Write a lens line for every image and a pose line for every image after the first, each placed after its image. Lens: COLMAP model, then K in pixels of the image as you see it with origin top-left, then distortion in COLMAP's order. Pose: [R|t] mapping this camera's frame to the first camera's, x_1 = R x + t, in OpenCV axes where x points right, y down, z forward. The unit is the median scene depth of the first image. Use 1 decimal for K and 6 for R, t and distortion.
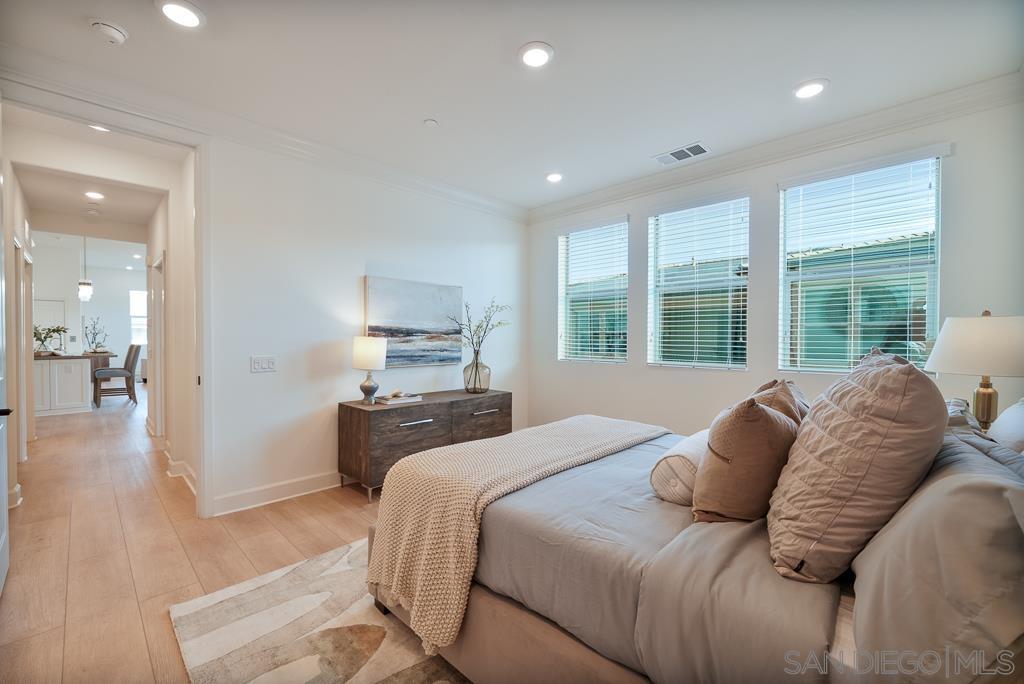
lens RADIAL K [[419.2, 0, 511.8], [0, 419.2, 345.1], [0, 0, 1]] dist [-0.007225, 0.000958]
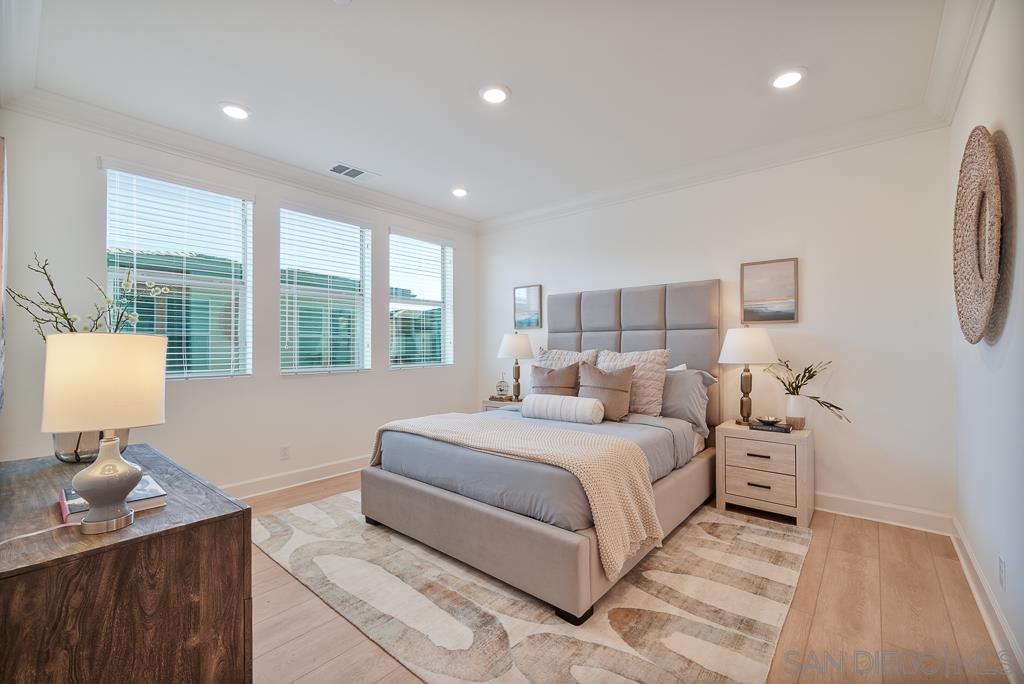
lens RADIAL K [[419.2, 0, 507.3], [0, 419.2, 346.7], [0, 0, 1]] dist [-0.007225, 0.000958]
pose [[-0.029879, 0.000041, 0.999554, -0.678228], [0.020487, 0.999790, 0.000571, 0.000067], [-0.999344, 0.020495, -0.029874, 0.636164]]
